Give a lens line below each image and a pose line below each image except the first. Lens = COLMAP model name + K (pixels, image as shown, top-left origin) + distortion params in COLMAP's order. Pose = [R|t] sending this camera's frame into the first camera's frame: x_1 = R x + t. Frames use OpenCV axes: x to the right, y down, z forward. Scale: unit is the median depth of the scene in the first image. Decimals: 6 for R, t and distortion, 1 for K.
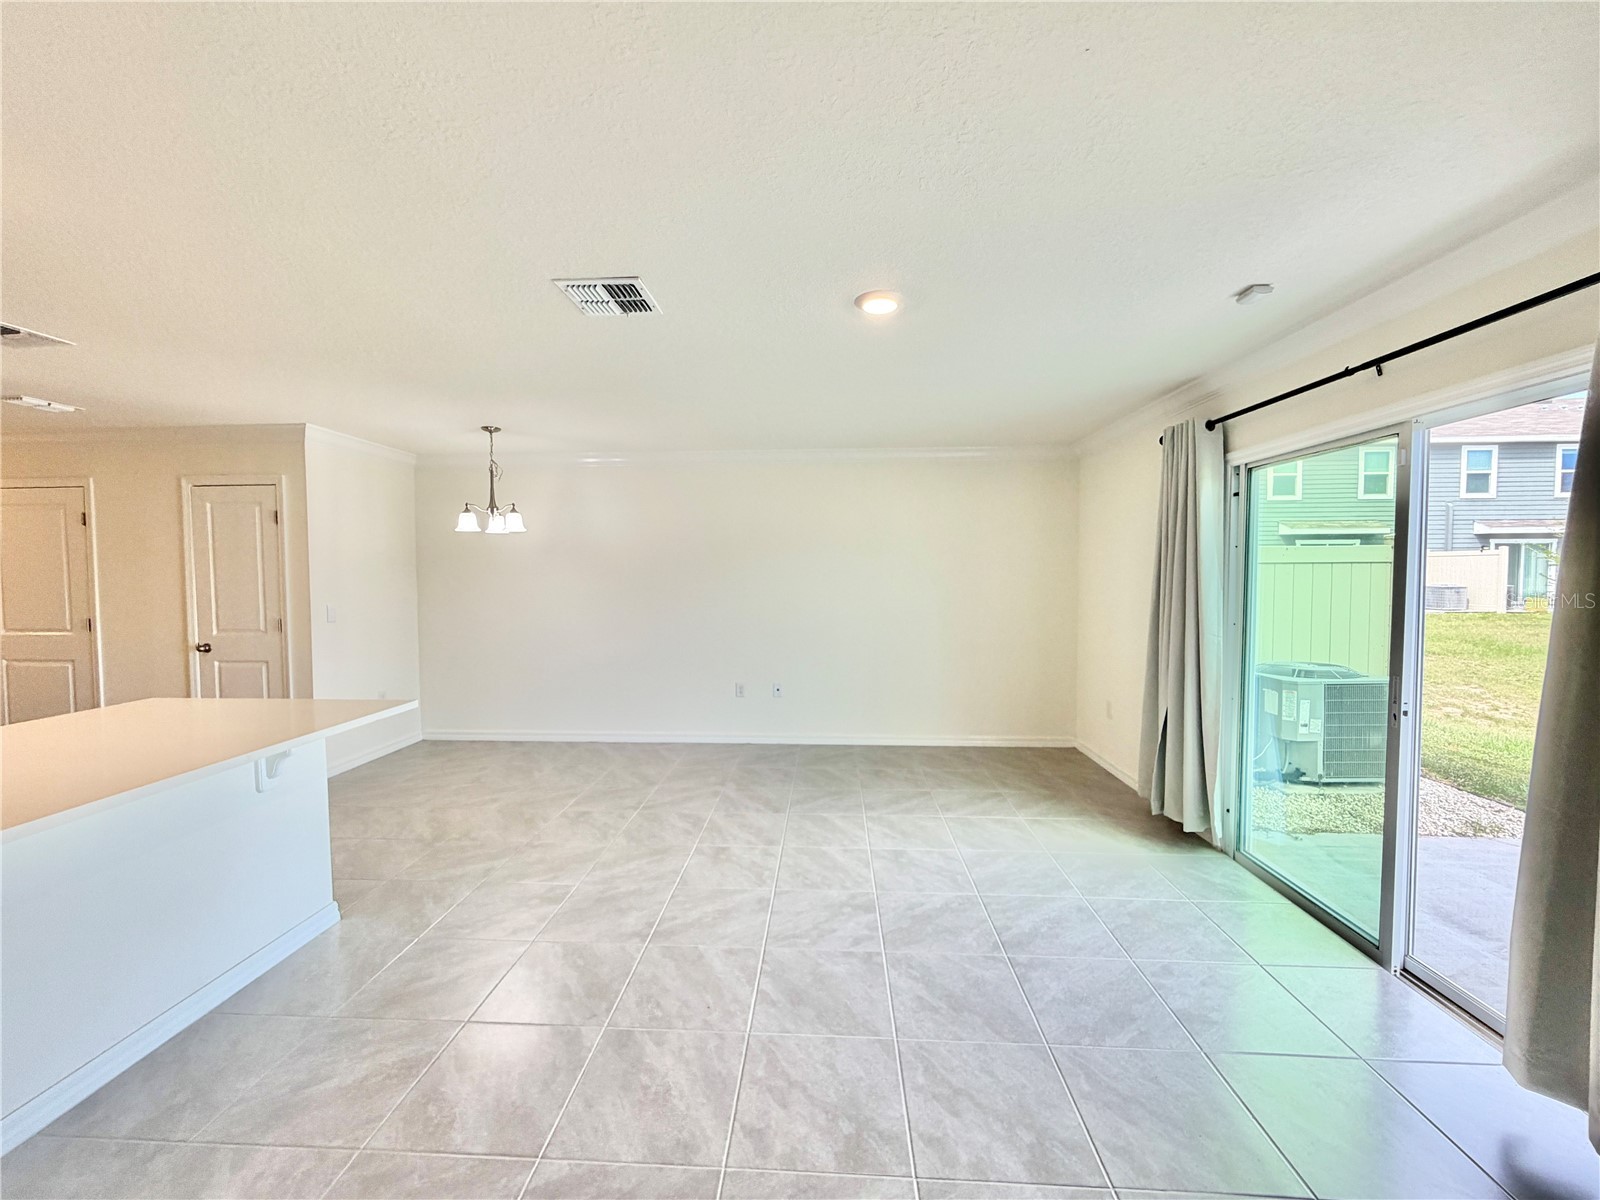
lens RADIAL K [[640.3, 0, 795.0], [0, 640.3, 599.7], [0, 0, 1]] dist [-0.000922, -0.000083]
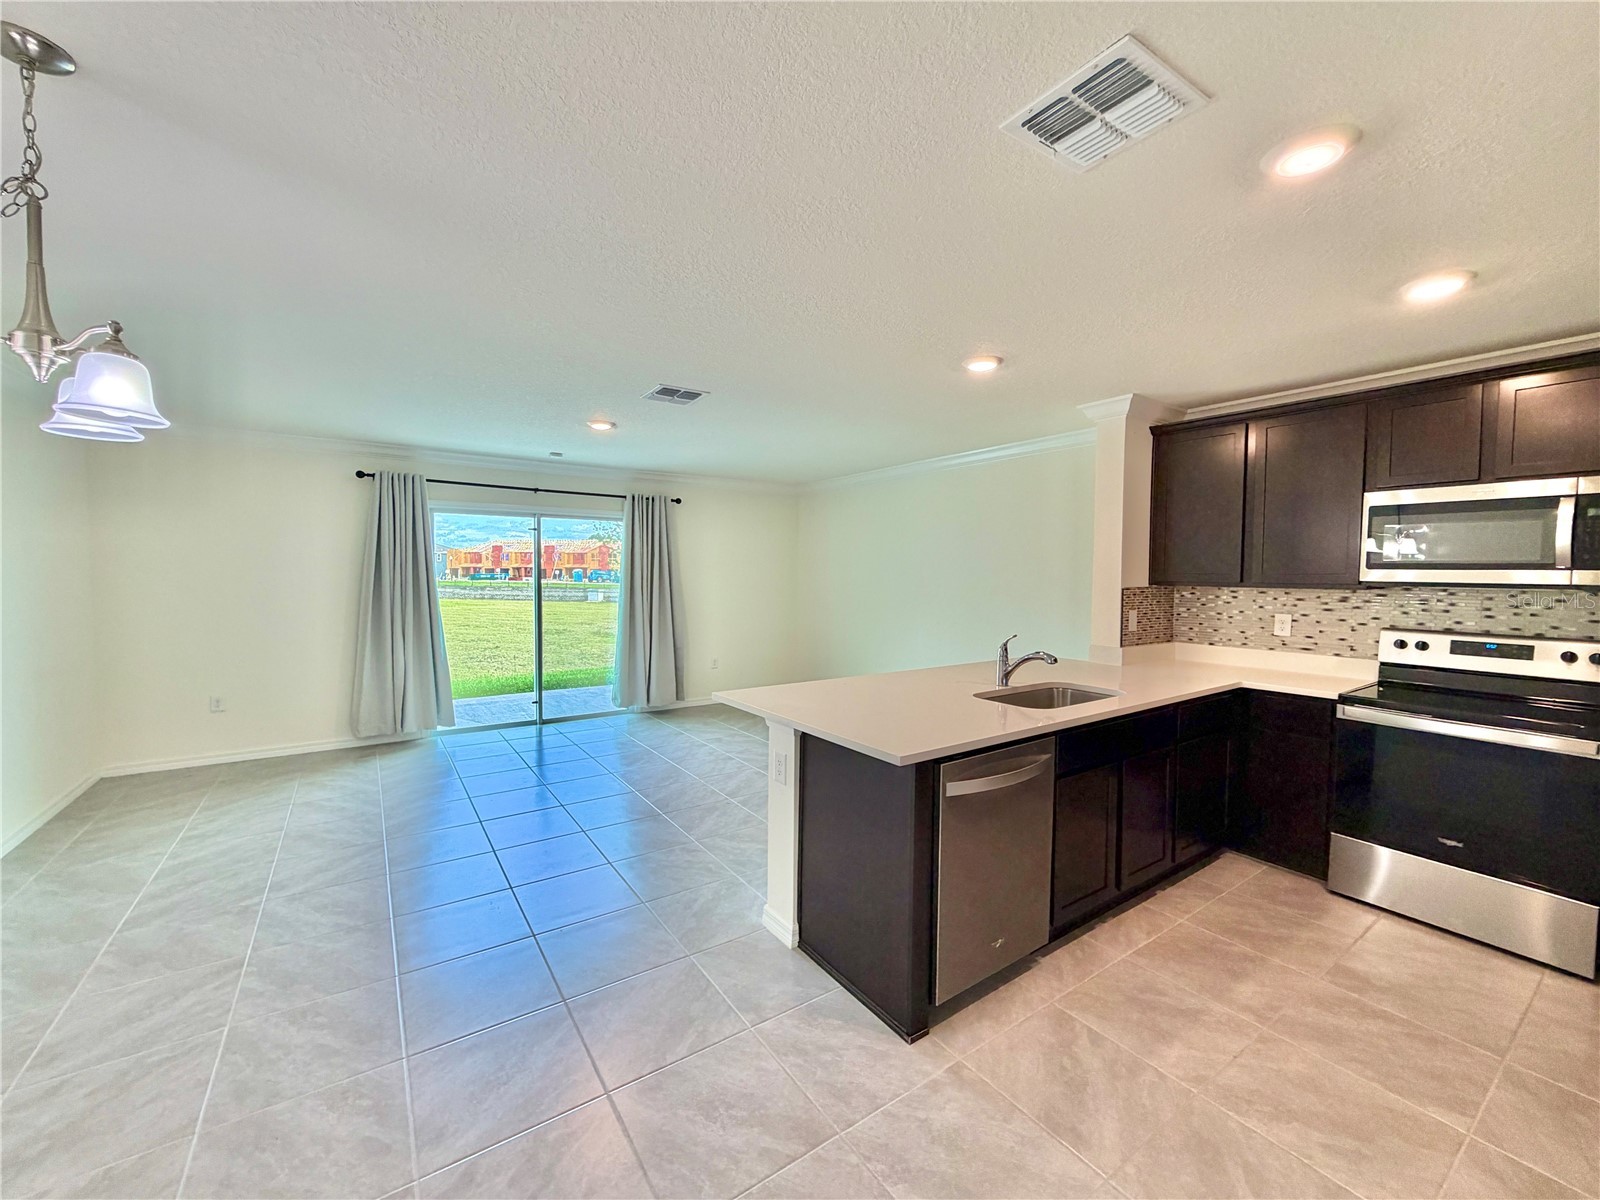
lens RADIAL K [[638.0, 0, 794.9], [0, 638.0, 598.6], [0, 0, 1]] dist [-0.000255, 0.000051]
pose [[-0.608290, -0.035030, 0.792942, -1.140107], [0.028181, 0.997443, 0.065682, -0.047349], [-0.793215, 0.062300, -0.605747, 1.154937]]
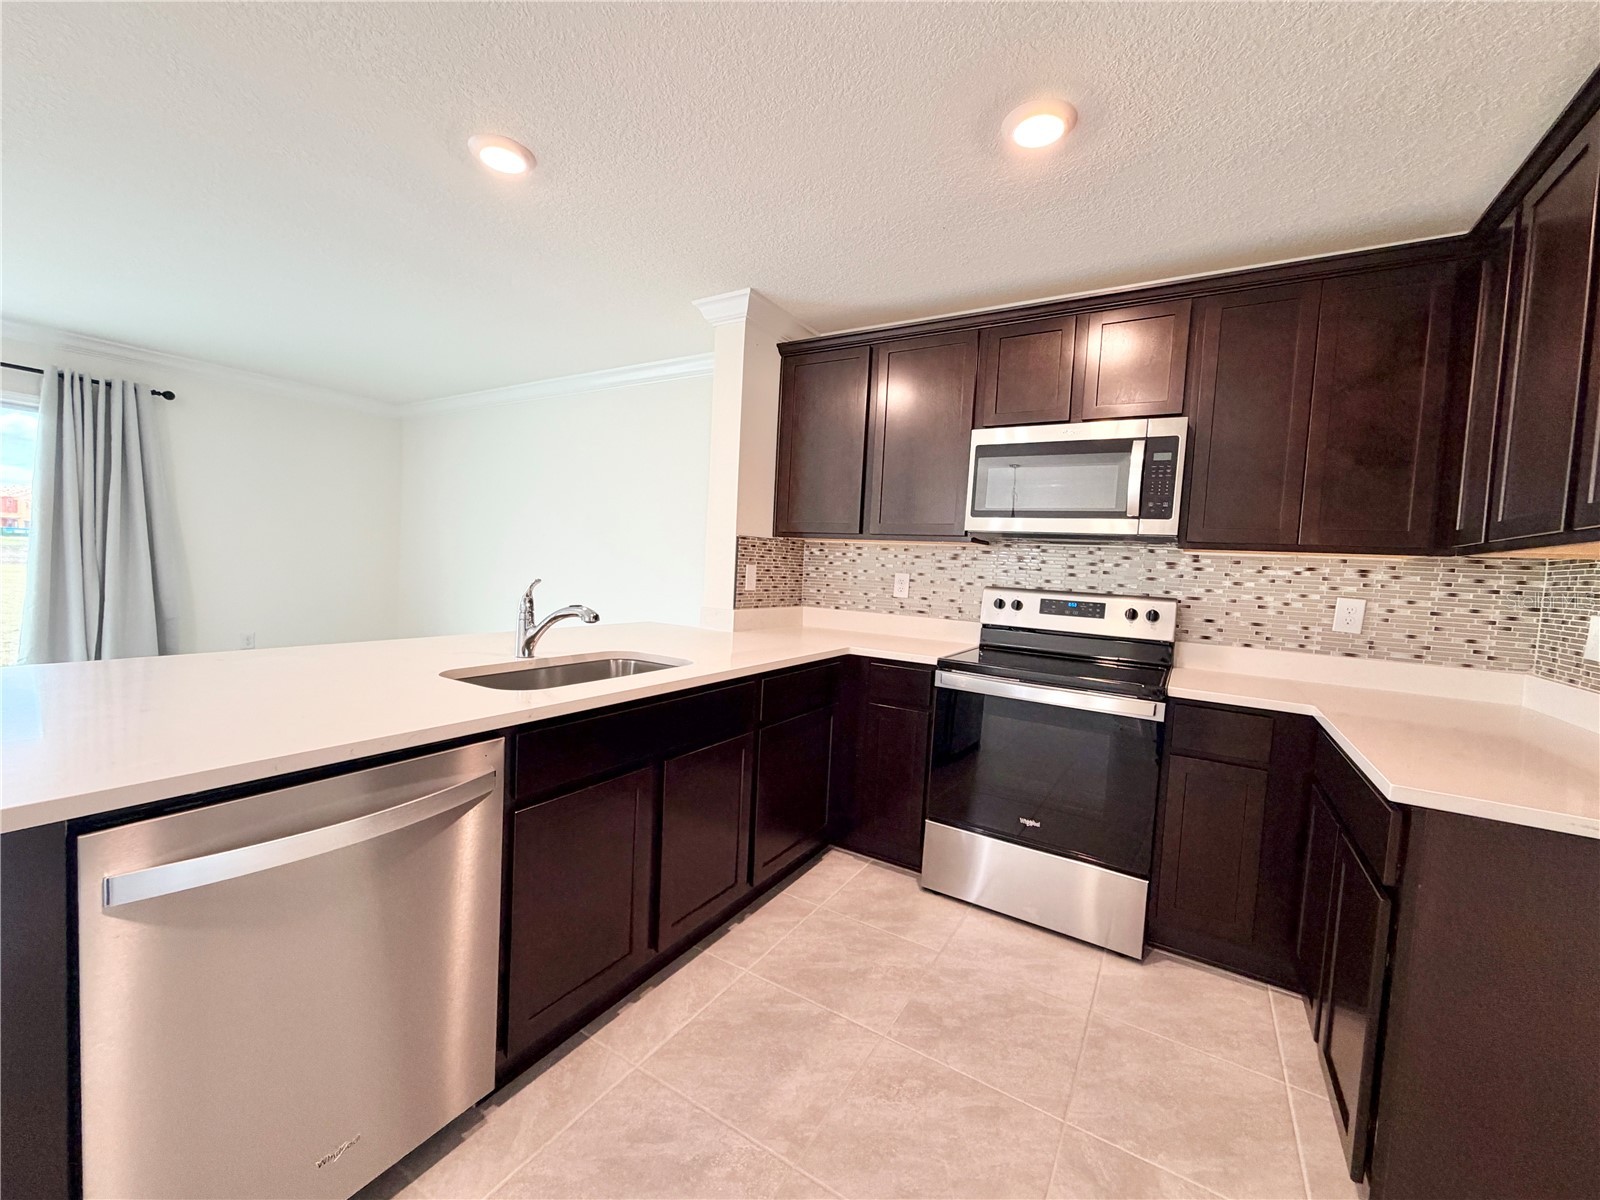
lens RADIAL K [[638.8, 0, 795.0], [0, 638.8, 599.6], [0, 0, 1]] dist [-0.001132, 0.000226]
pose [[-0.876594, -0.069432, 0.476195, -1.110689], [-0.028608, 0.995305, 0.092460, 0.023708], [-0.480379, 0.067427, -0.874465, 0.796167]]
